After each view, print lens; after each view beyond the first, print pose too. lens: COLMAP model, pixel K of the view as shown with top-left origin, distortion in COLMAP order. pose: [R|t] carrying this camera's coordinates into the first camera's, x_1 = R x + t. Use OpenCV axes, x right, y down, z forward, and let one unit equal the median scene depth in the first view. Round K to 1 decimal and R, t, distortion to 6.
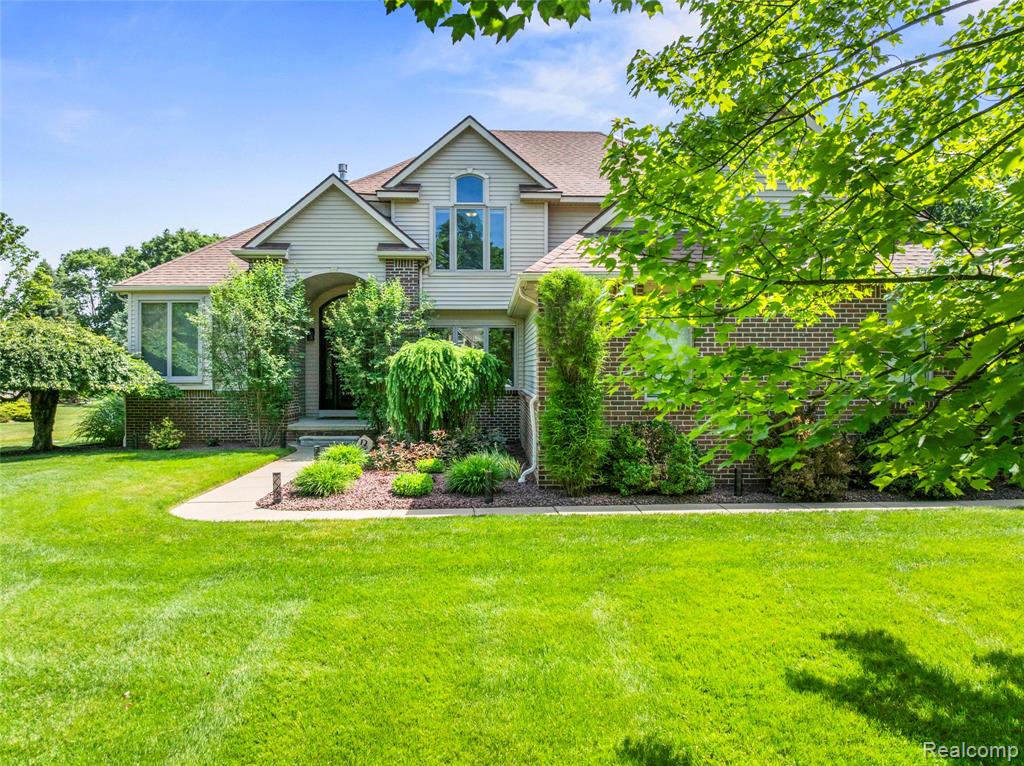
lens RADIAL K [[720.2, 0, 512.0], [0, 720.2, 383.0], [0, 0, 1]] dist [-0.023632, -0.000062]
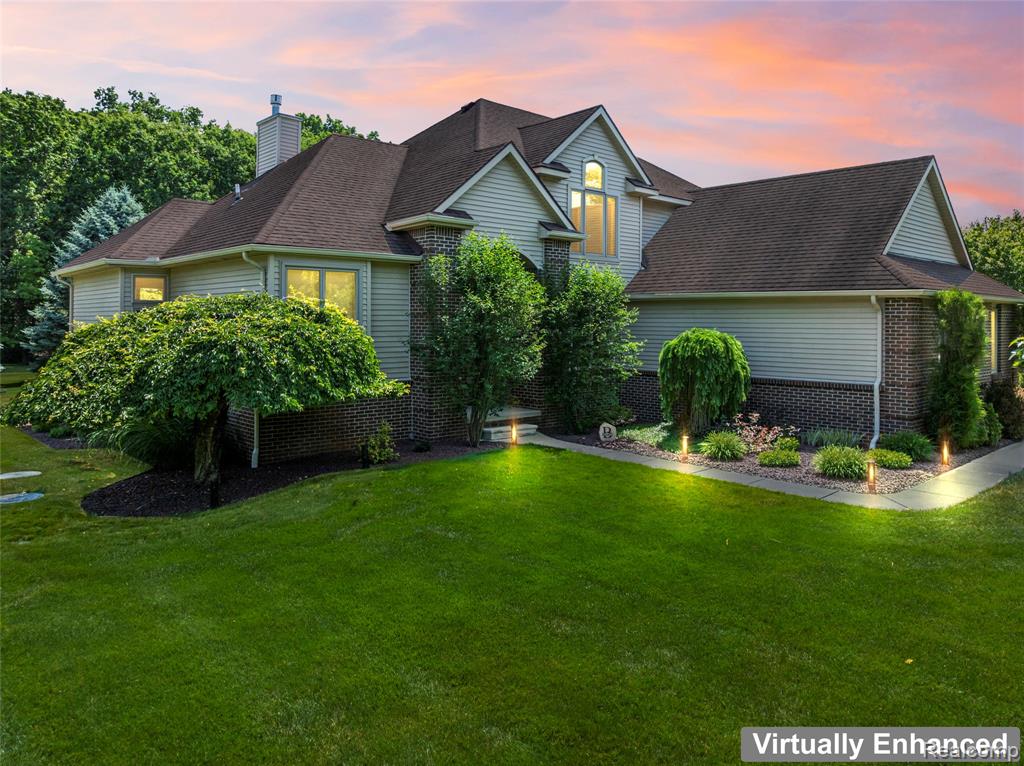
lens RADIAL K [[720.2, 0, 512.0], [0, 720.2, 383.0], [0, 0, 1]] dist [-0.023632, -0.000062]
pose [[0.751222, -0.056085, 0.657663, -0.855768], [0.006781, 0.996987, 0.077276, -0.053313], [-0.660015, -0.053592, 0.749338, 0.292915]]
